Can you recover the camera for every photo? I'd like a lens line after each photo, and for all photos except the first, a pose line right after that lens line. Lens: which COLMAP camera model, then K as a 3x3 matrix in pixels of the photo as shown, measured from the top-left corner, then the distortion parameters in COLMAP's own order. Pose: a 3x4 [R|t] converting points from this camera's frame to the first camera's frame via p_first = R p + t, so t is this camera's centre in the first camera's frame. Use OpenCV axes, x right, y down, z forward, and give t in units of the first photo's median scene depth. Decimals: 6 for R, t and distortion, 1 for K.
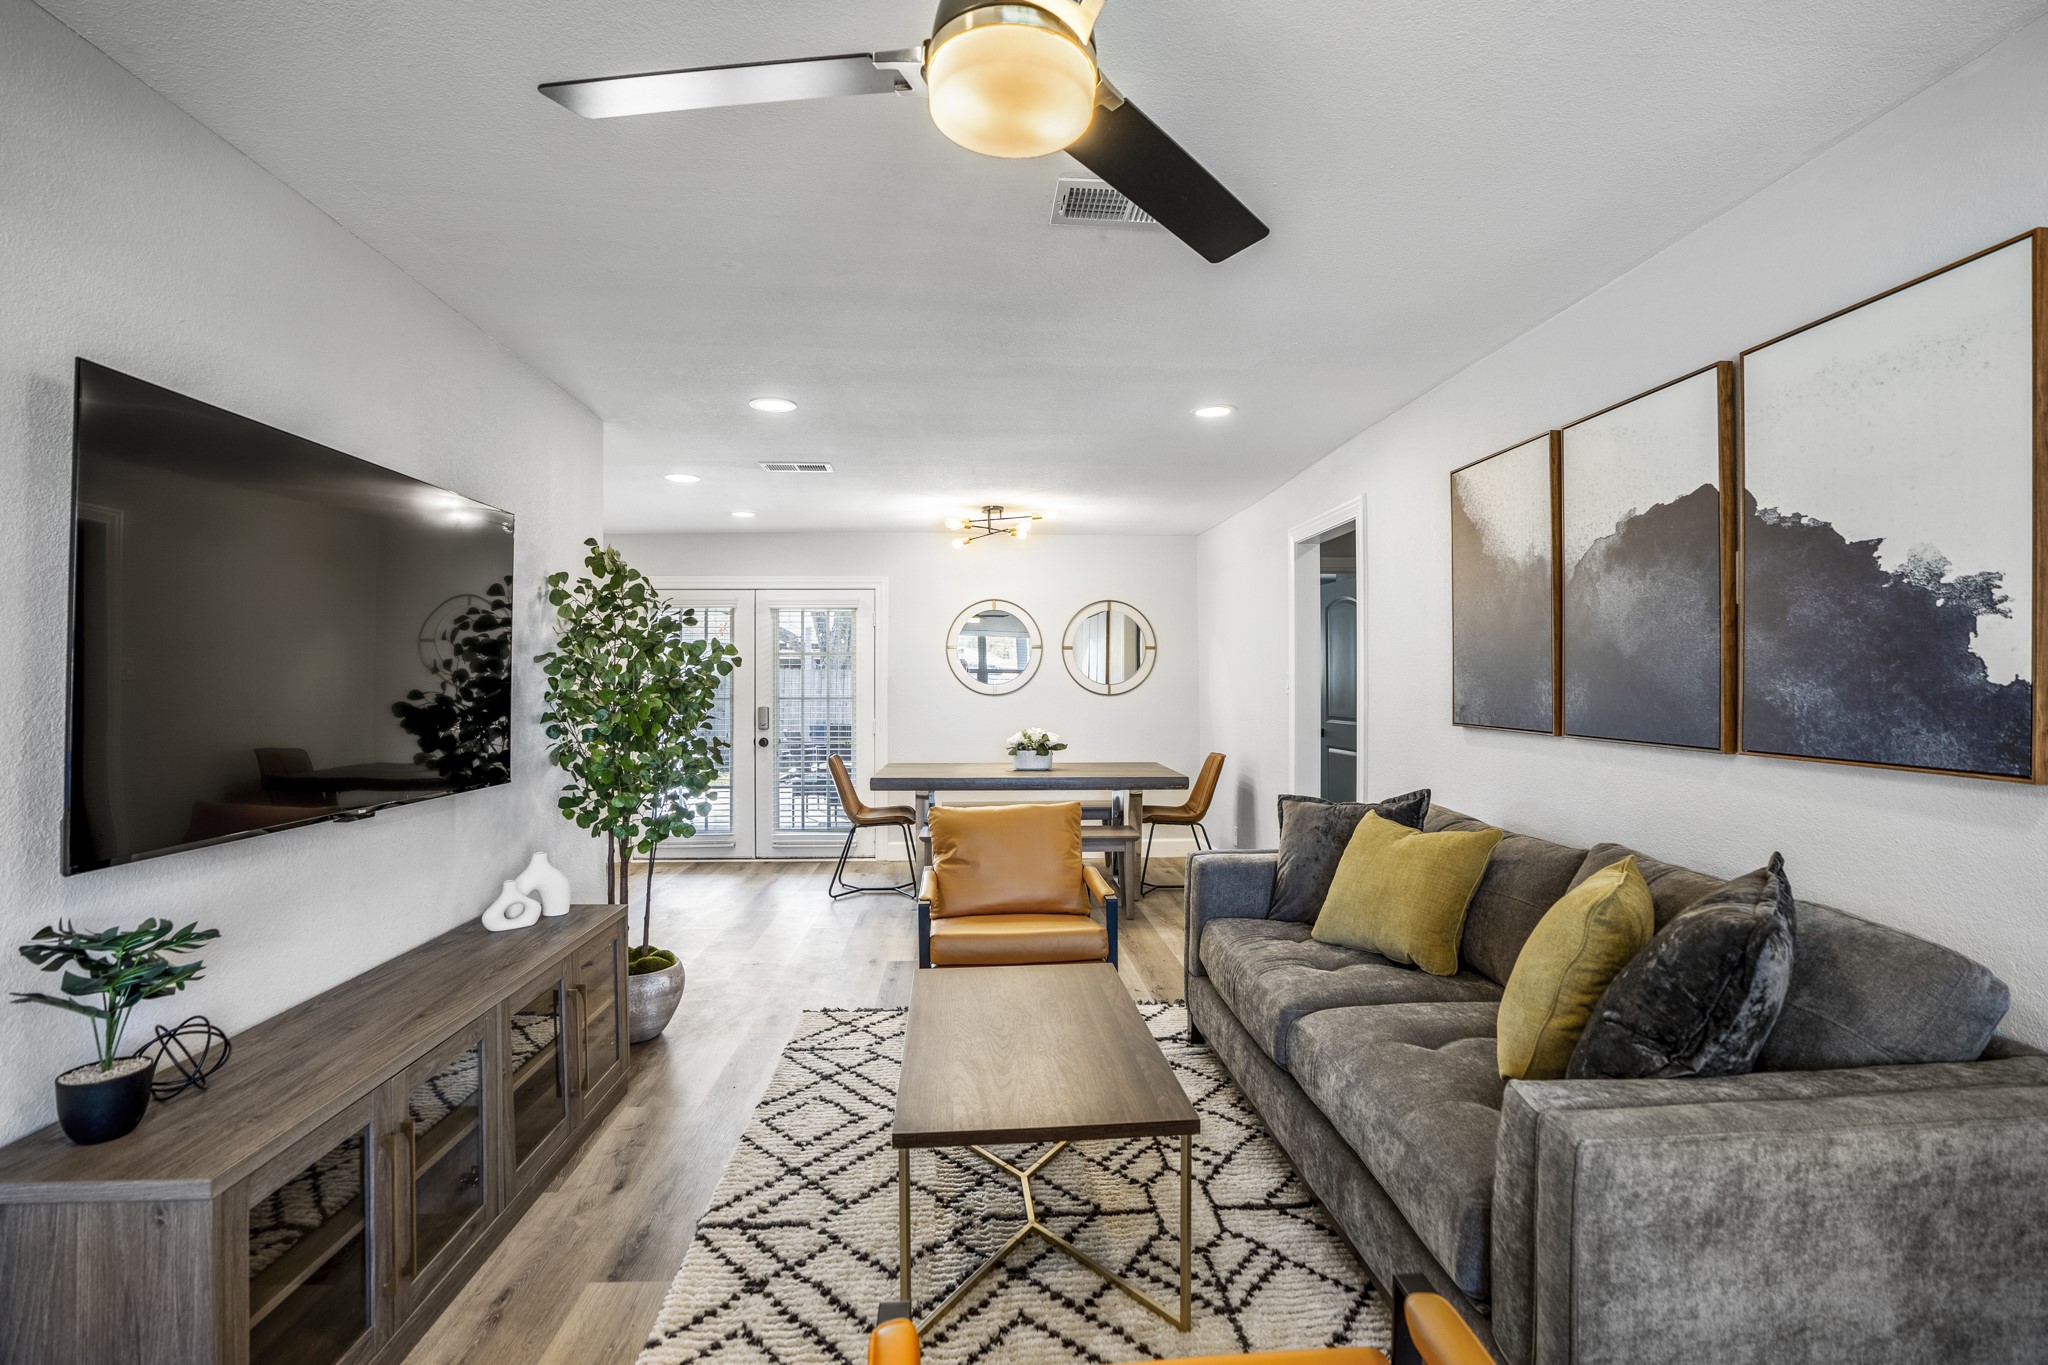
lens RADIAL K [[975.1, 0, 1014.8], [0, 975.1, 670.5], [0, 0, 1]] dist [-0.051924, 0.014533]
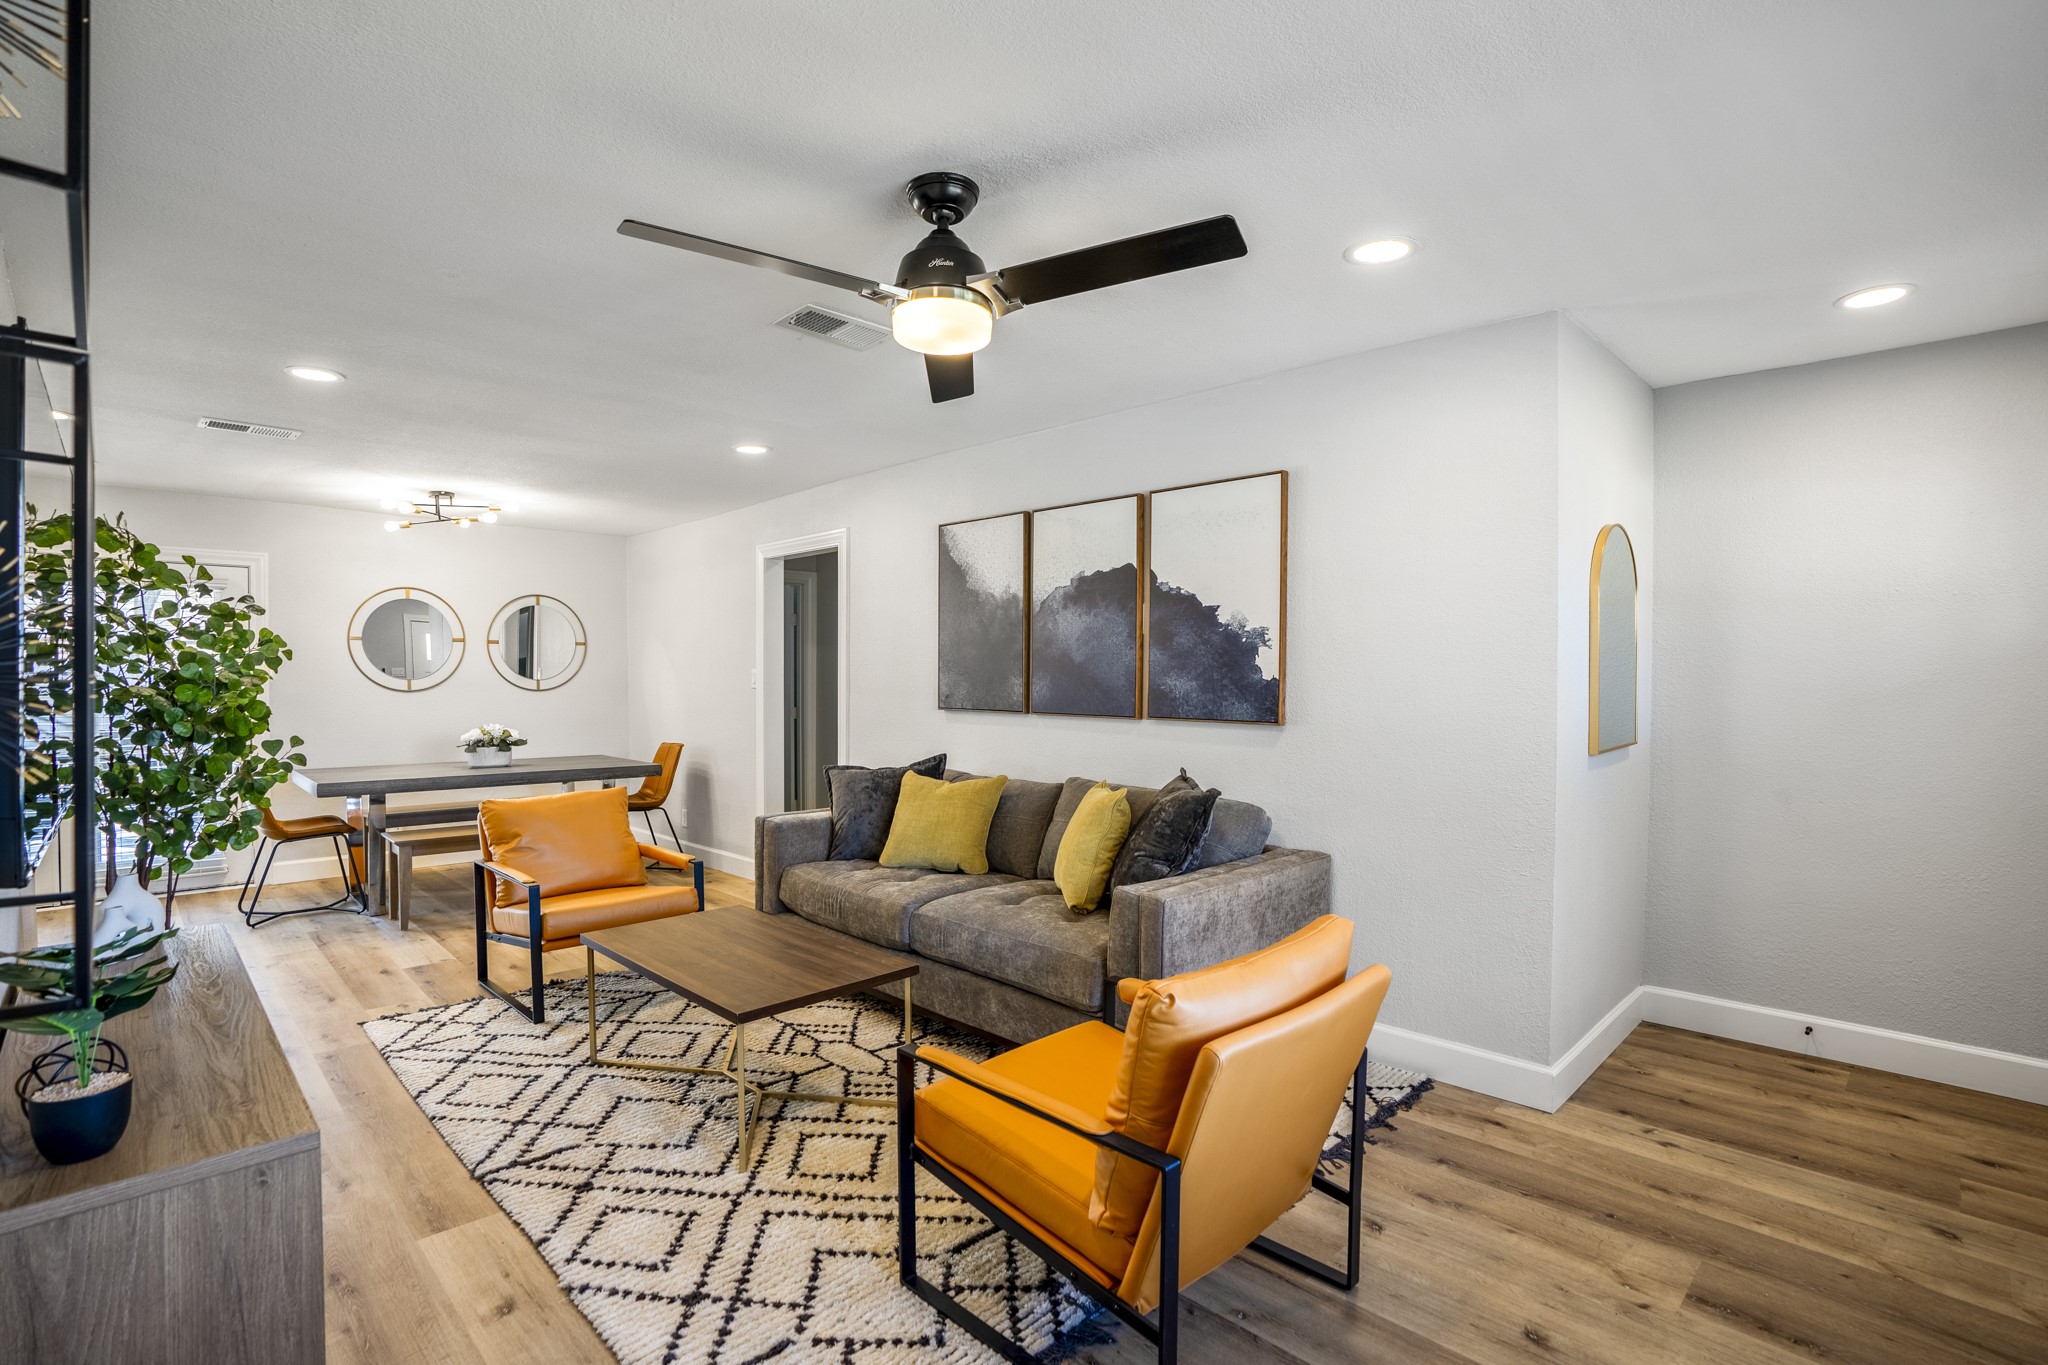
lens RADIAL K [[975.1, 0, 1031.6], [0, 975.1, 682.9], [0, 0, 1]] dist [-0.051924, 0.014533]
pose [[0.756904, -0.003015, 0.653519, -0.535403], [-0.009075, 0.999844, 0.015123, -0.004458], [-0.653463, -0.017378, 0.756759, -0.216132]]
